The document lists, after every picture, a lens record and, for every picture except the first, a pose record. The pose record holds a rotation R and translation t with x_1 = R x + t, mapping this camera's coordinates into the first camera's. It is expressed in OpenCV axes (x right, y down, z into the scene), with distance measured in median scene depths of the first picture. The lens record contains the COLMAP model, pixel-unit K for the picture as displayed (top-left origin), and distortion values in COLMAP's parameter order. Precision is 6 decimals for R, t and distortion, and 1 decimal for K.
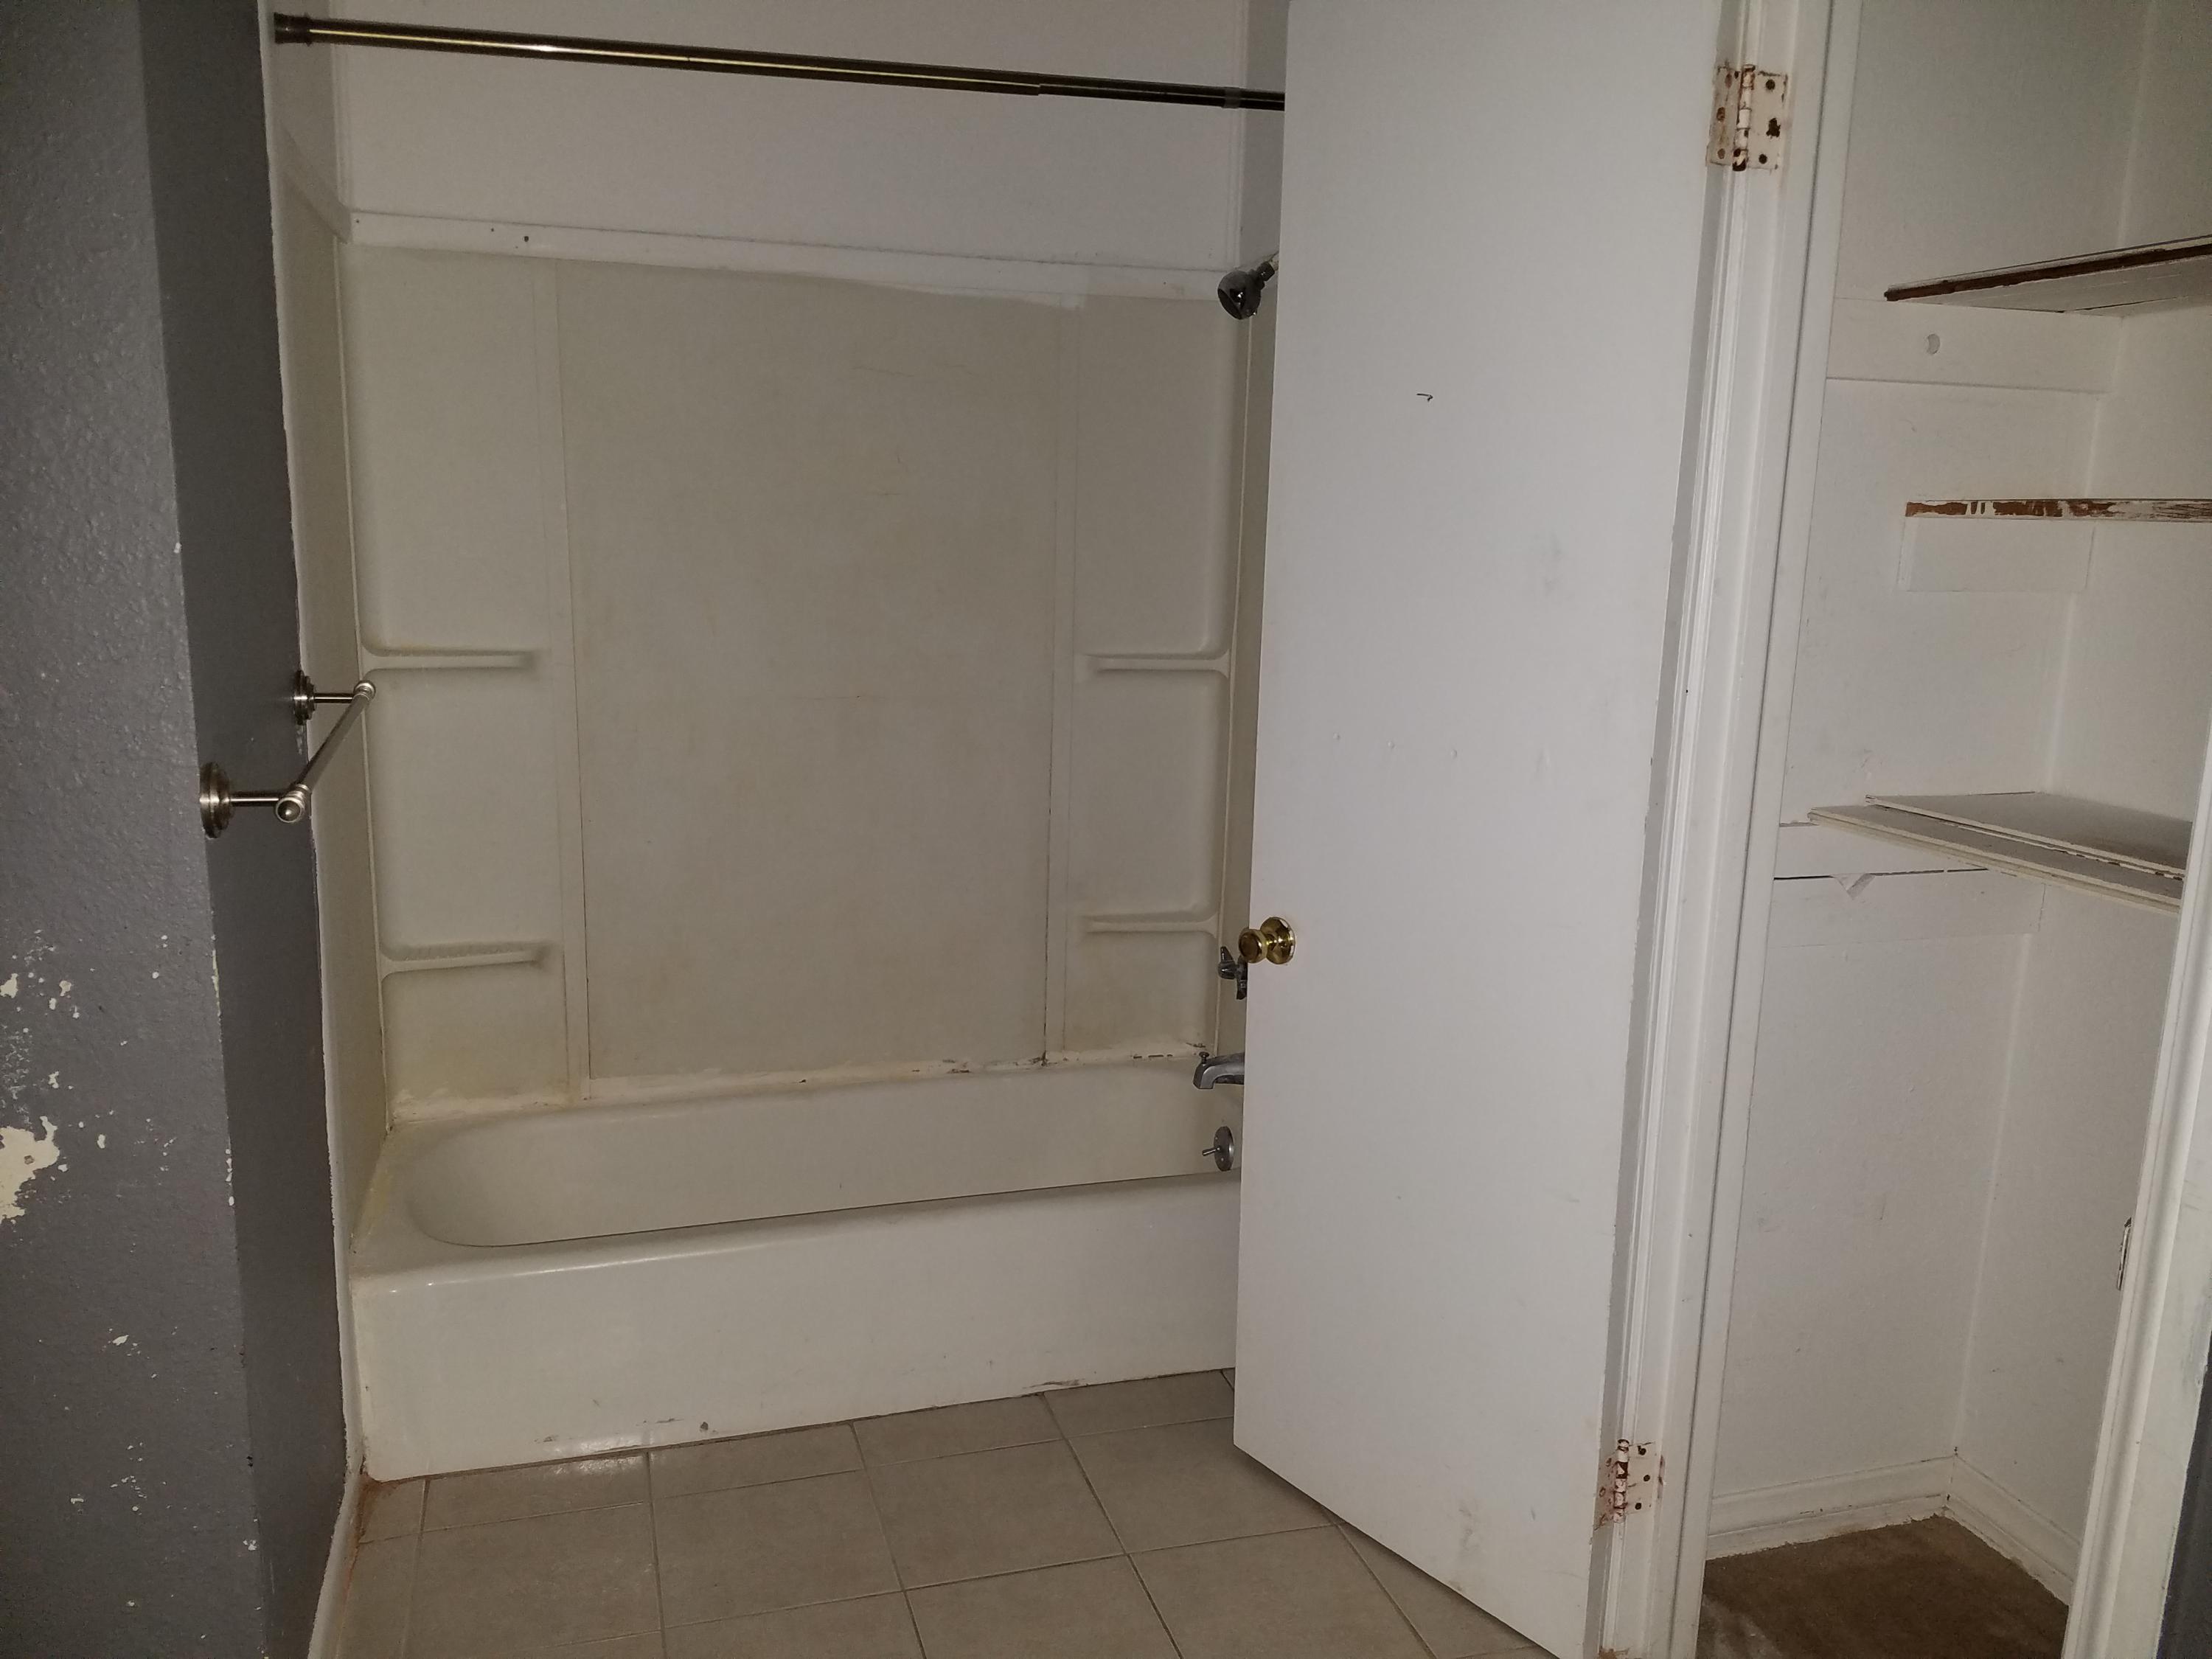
lens RADIAL K [[1691.5, 0, 1106.0], [0, 1691.5, 829.5], [0, 0, 1]] dist [0.067175, -0.110033]
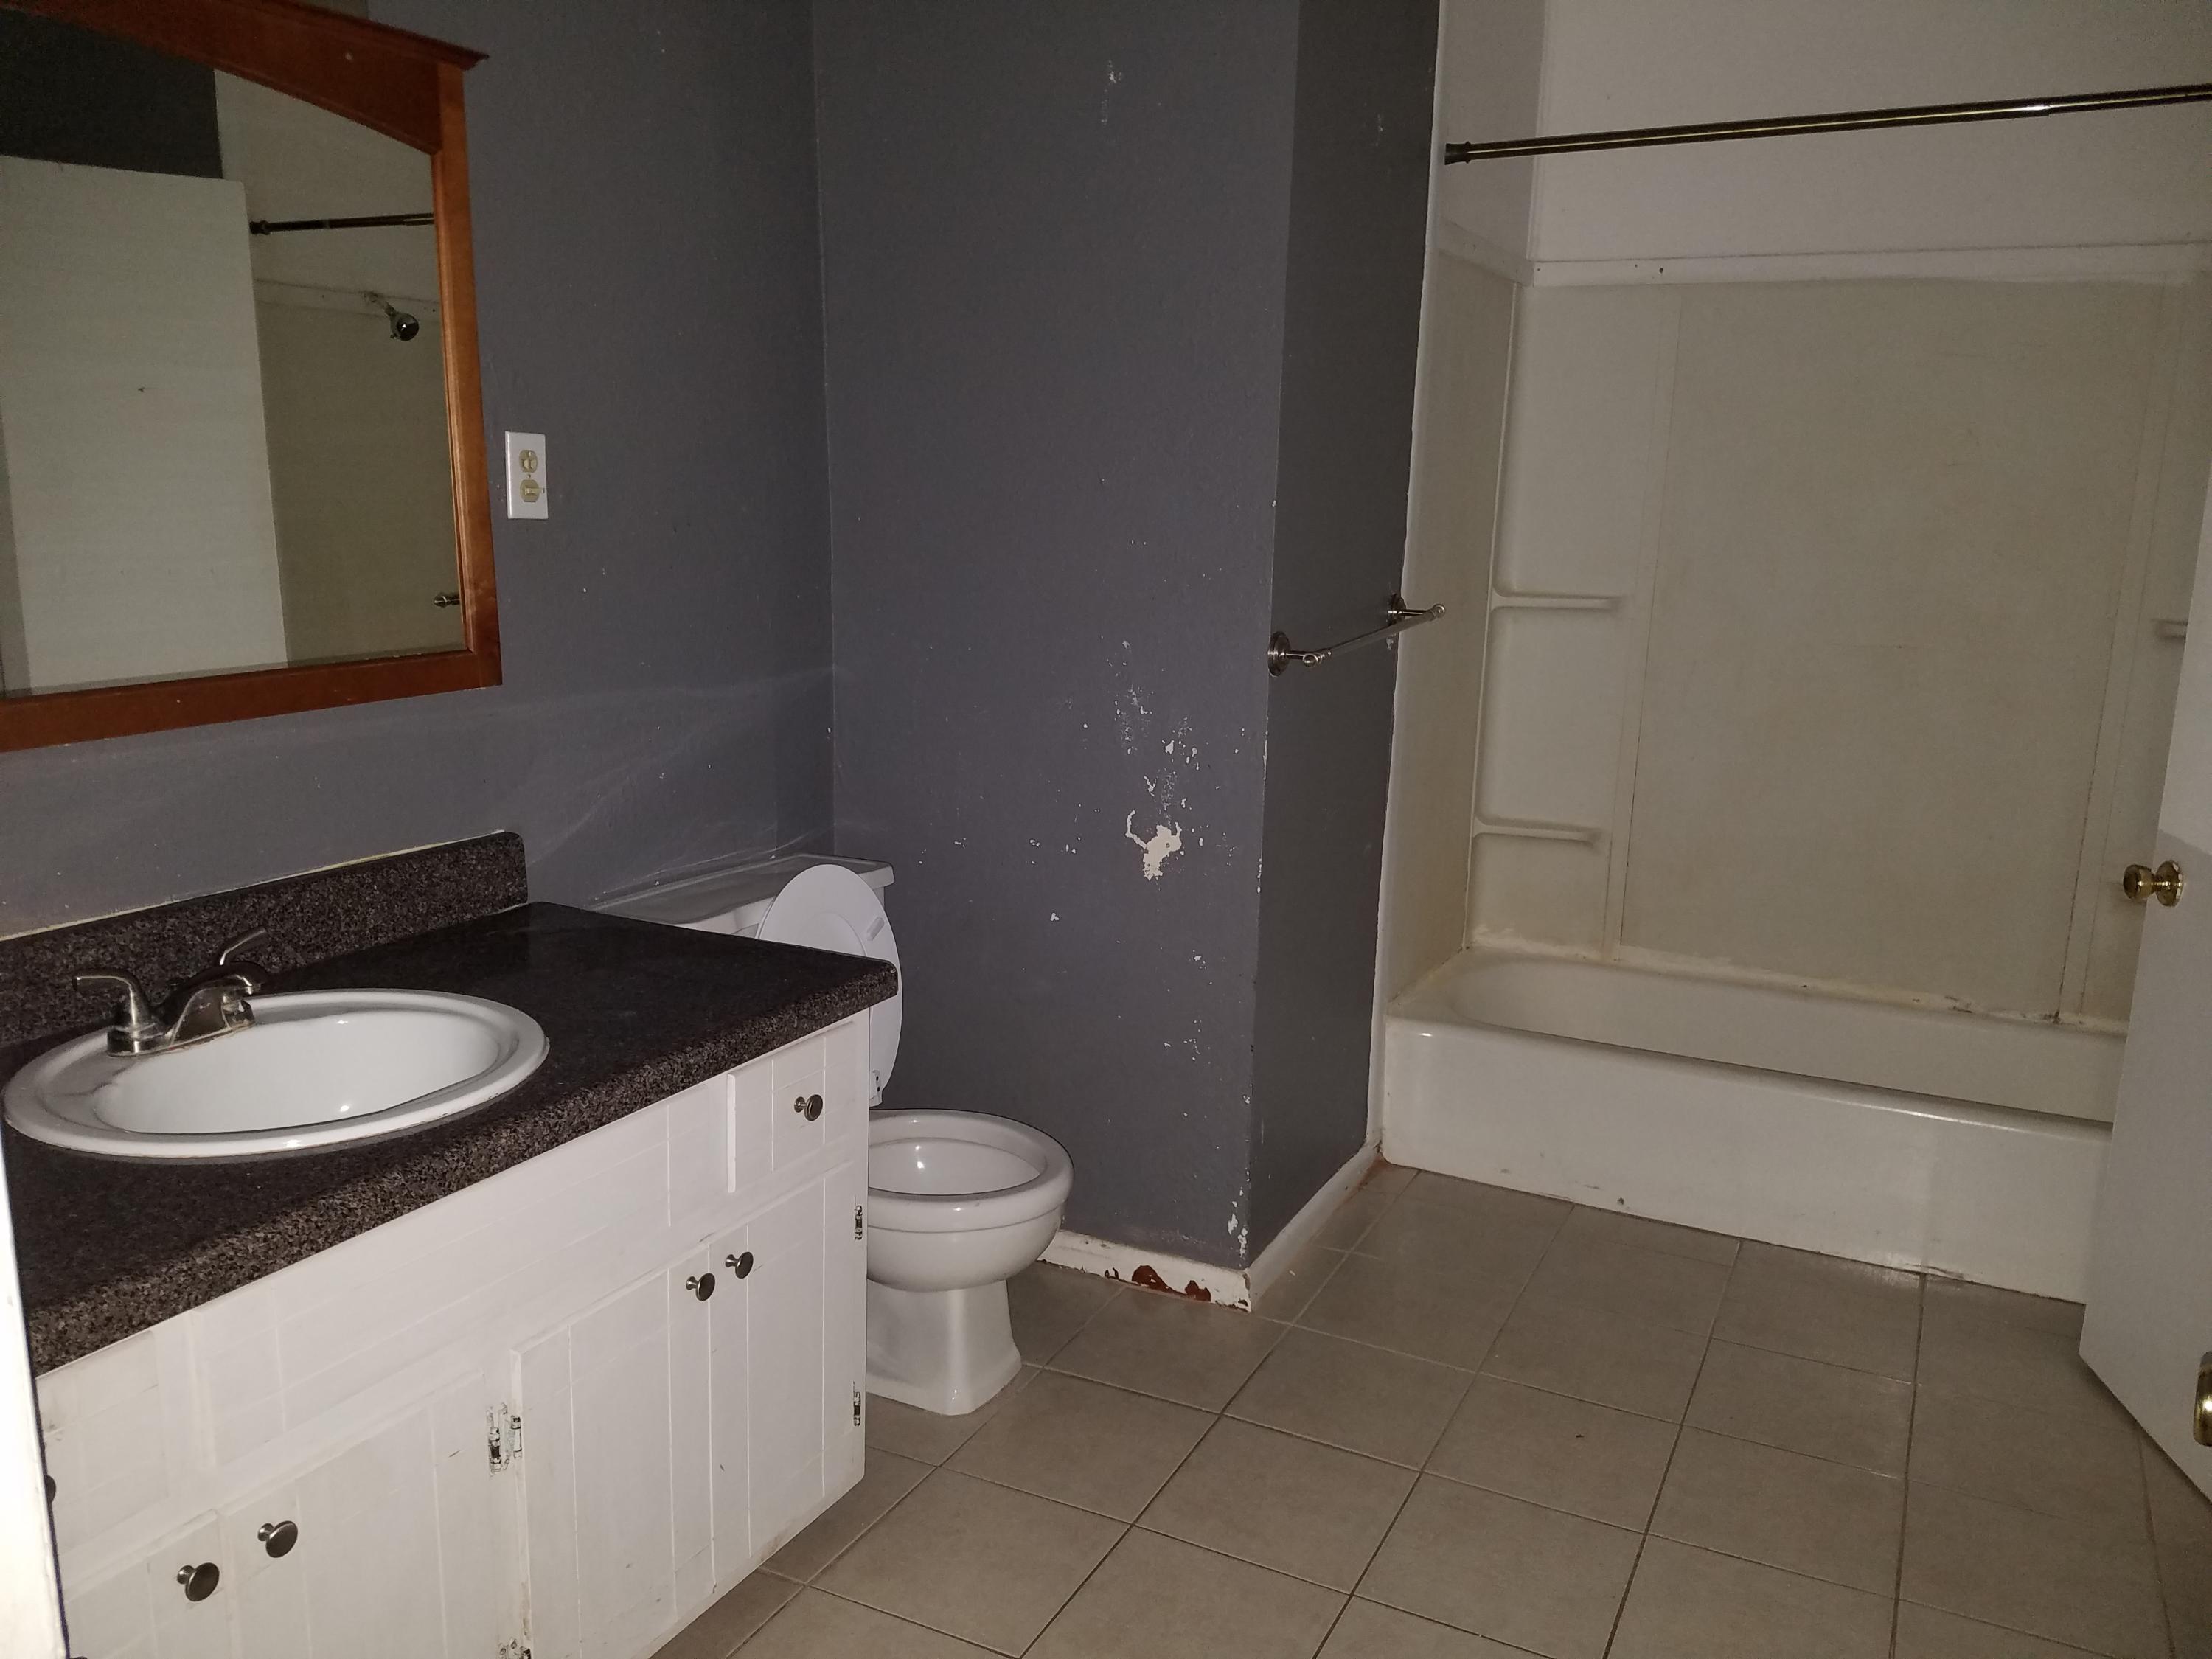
lens RADIAL K [[1691.5, 0, 1106.0], [0, 1691.5, 829.5], [0, 0, 1]] dist [0.067175, -0.110033]
pose [[0.725640, 0.131589, -0.675375, 0.268027], [-0.126182, 0.990346, 0.057383, 0.041835], [0.676405, 0.043581, 0.735239, -0.183108]]
